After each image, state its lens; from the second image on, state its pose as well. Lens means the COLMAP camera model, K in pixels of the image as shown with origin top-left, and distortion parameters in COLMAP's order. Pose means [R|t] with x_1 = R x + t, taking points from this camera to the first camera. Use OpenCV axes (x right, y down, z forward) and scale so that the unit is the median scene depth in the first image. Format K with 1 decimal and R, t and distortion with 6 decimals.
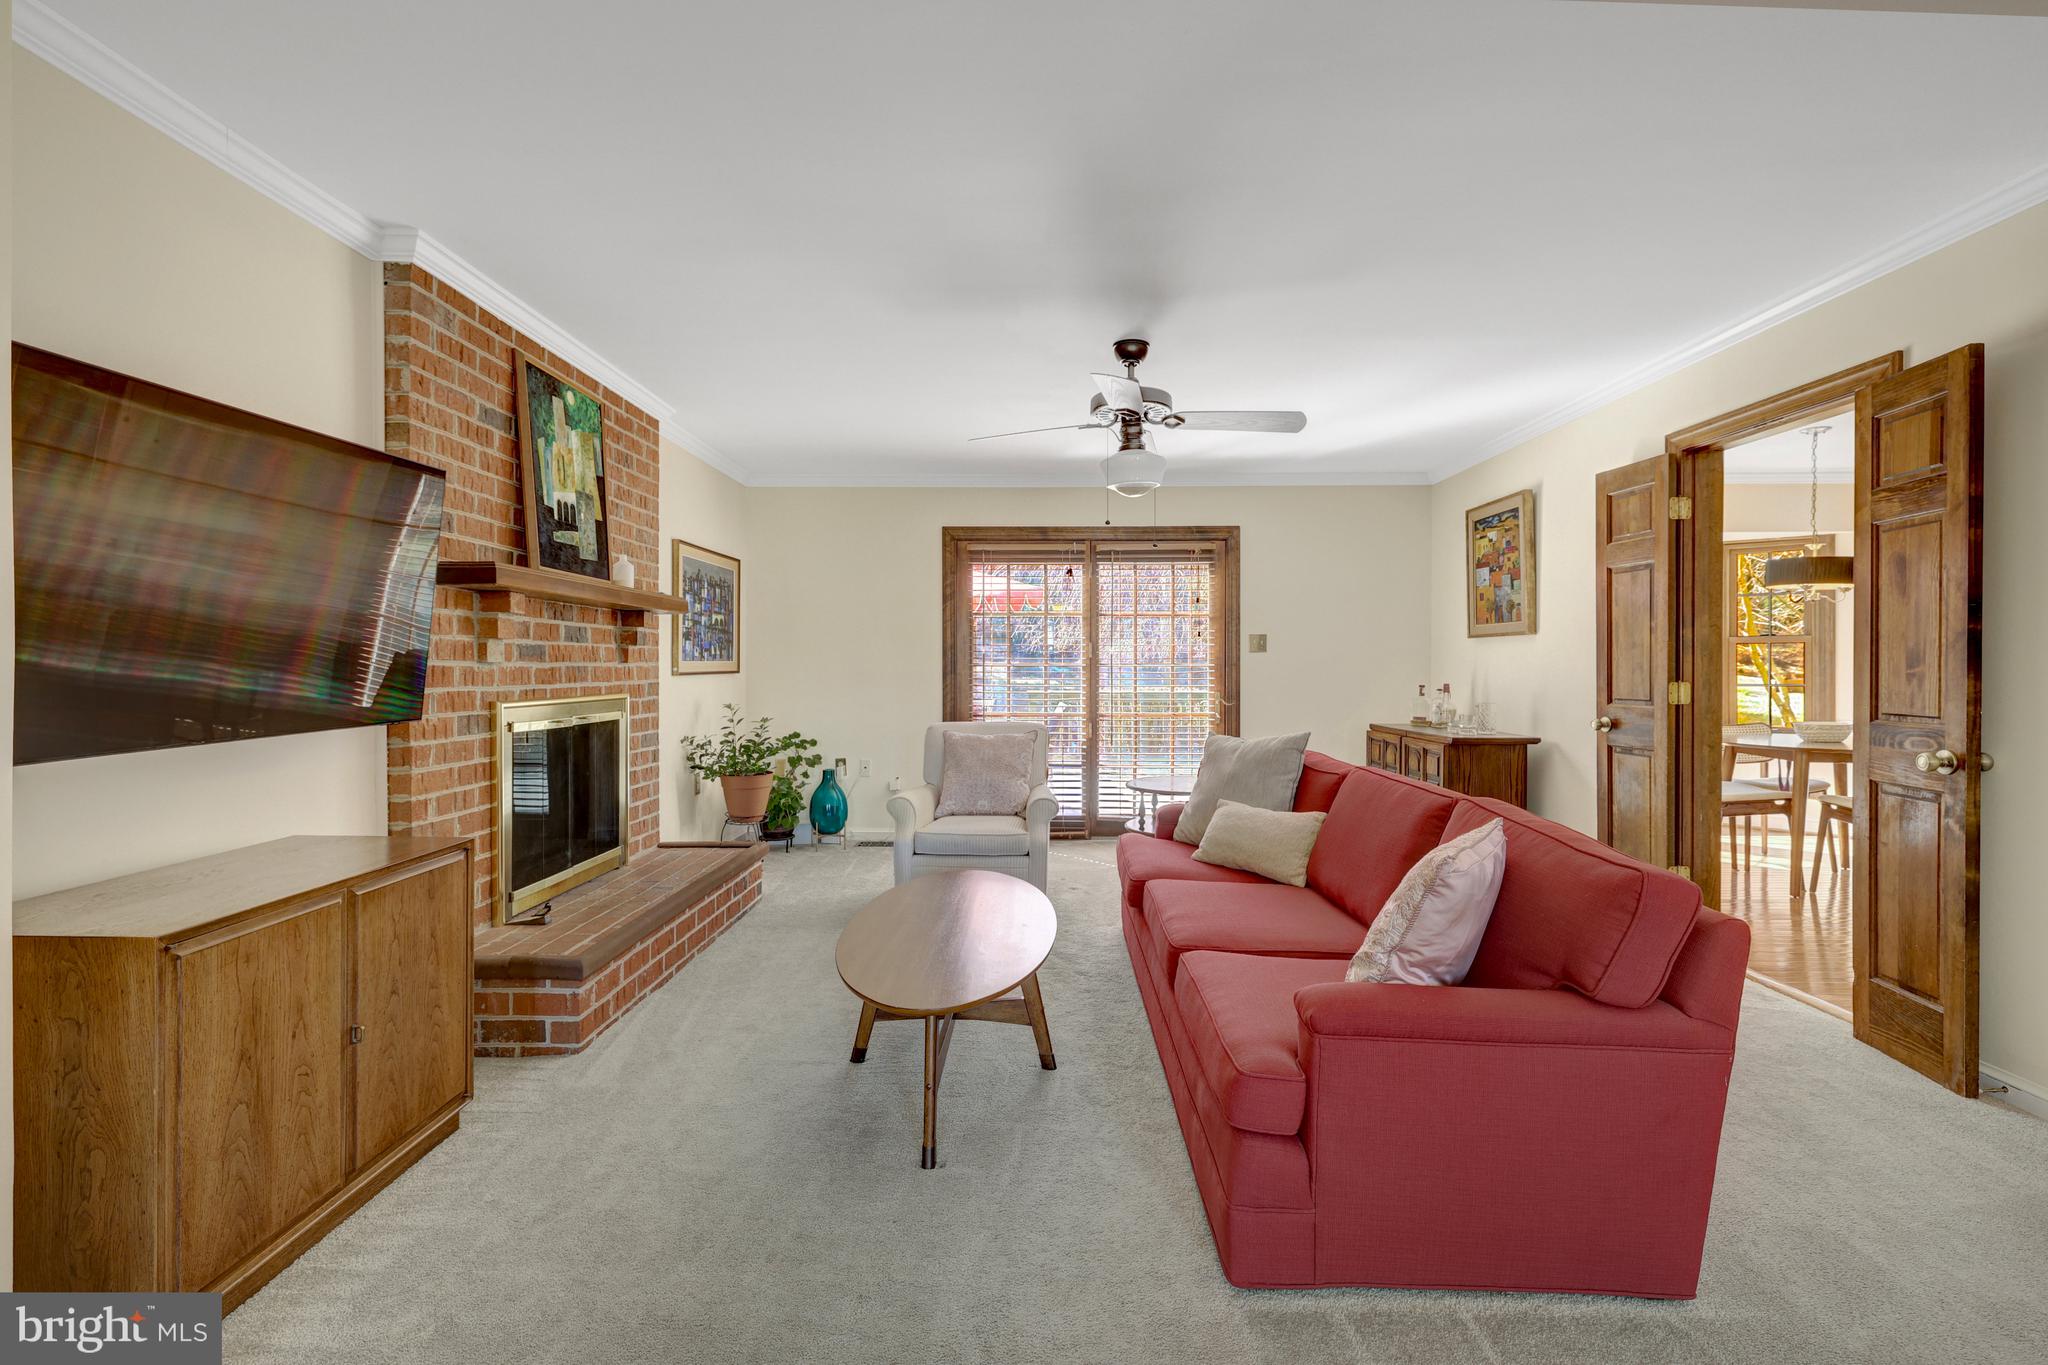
lens RADIAL K [[881.0, 0, 1025.1], [0, 881.0, 673.2], [0, 0, 1]] dist [0.003259, -0.000046]
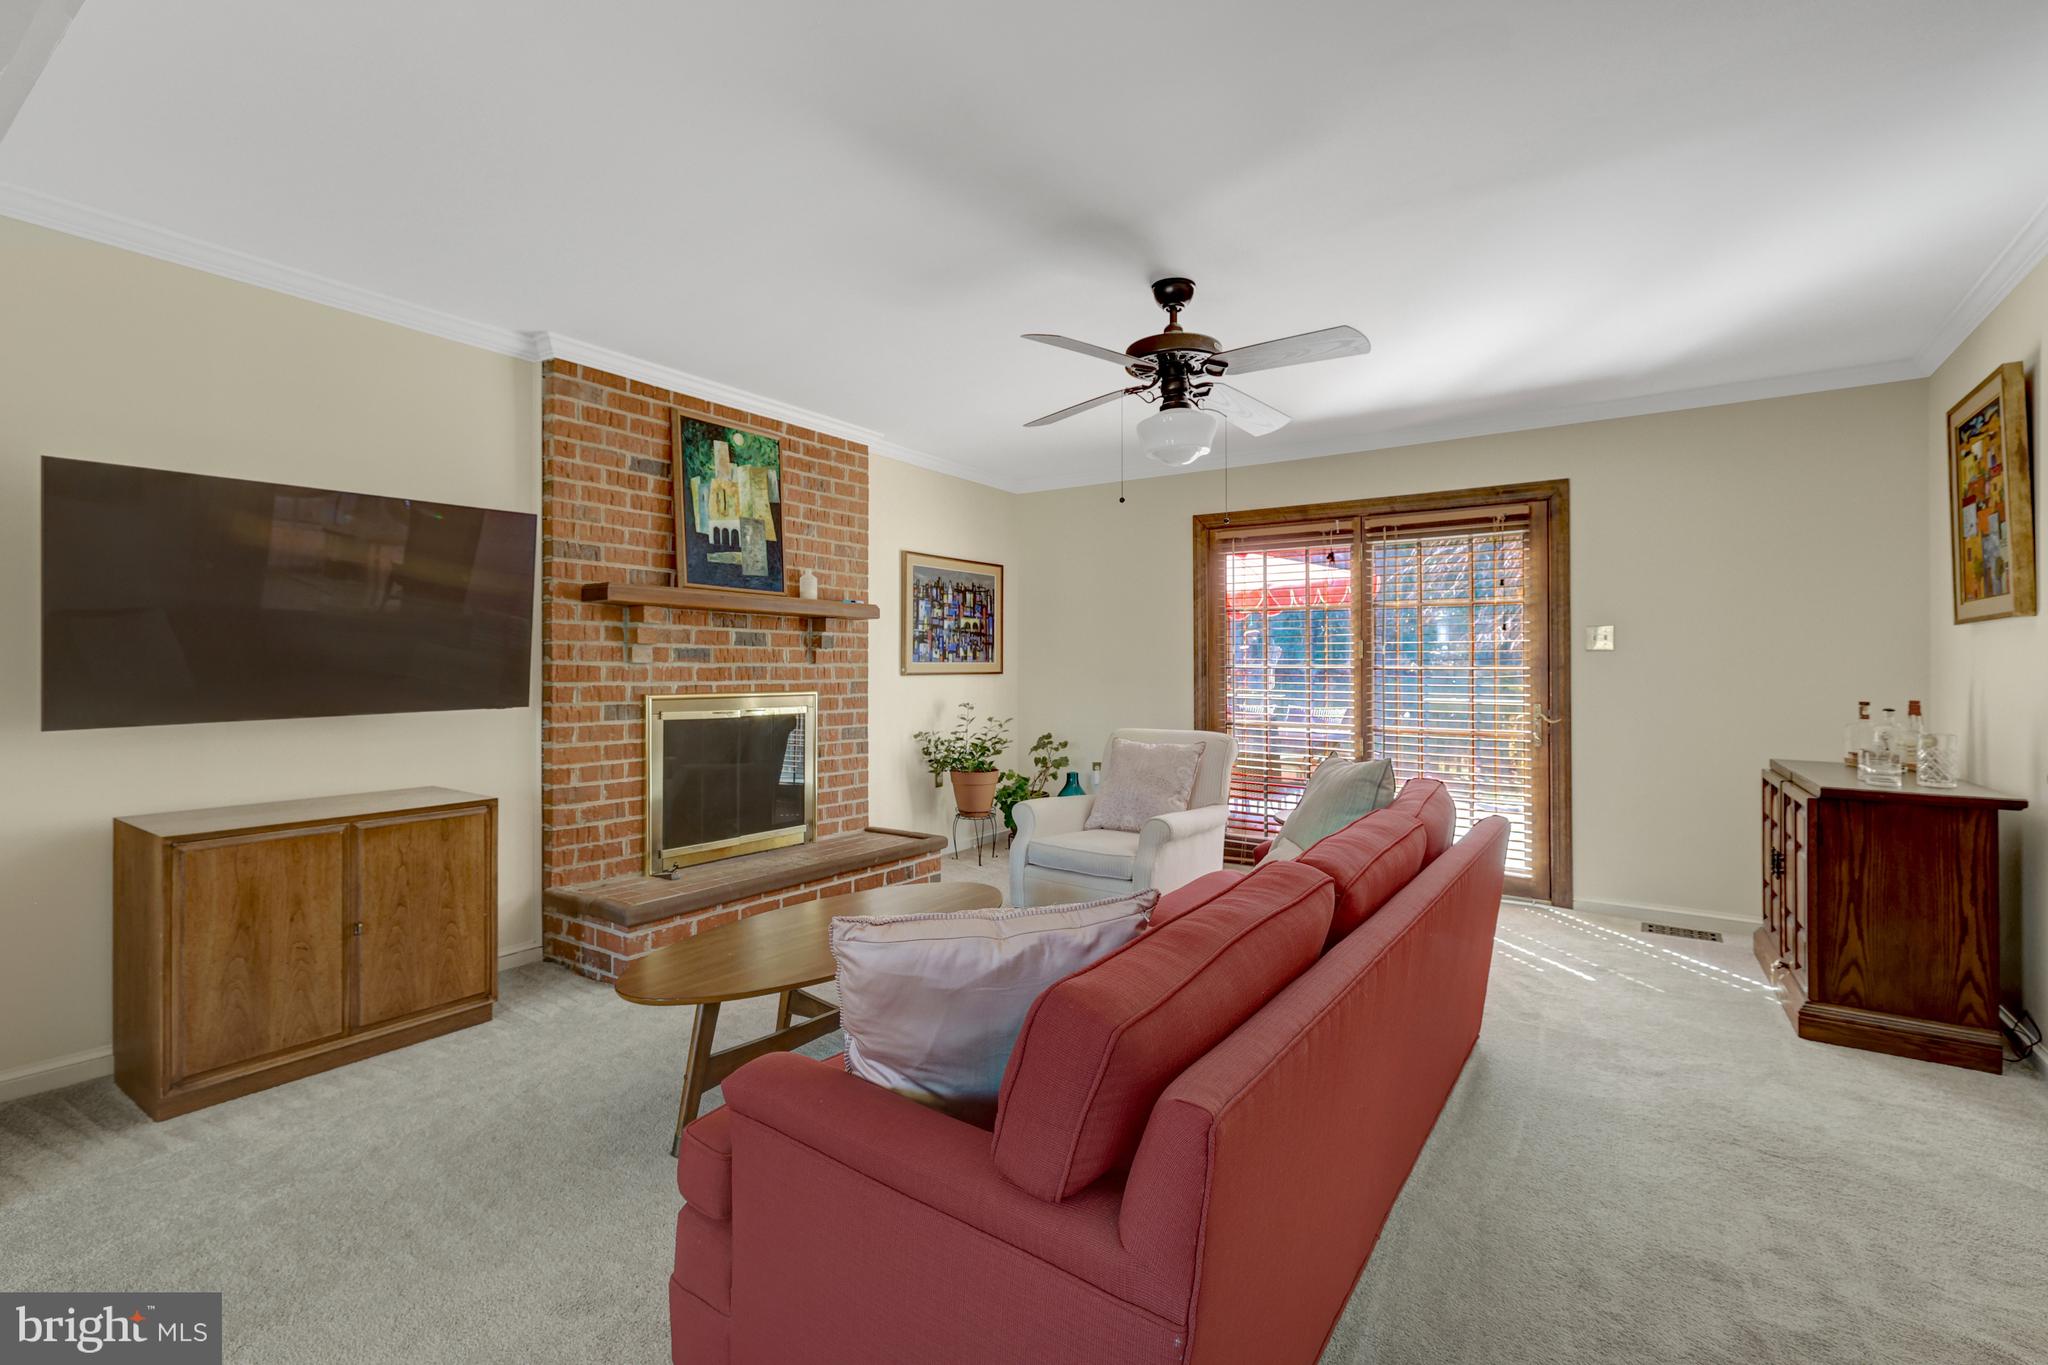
lens RADIAL K [[909.9, 0, 1024.4], [0, 909.9, 668.3], [0, 0, 1]] dist [0.007243, -0.000272]
pose [[0.831301, 0.004354, -0.555805, 0.507177], [-0.008741, 0.999948, -0.005241, -0.002331], [0.555753, 0.009215, 0.831296, 0.210756]]
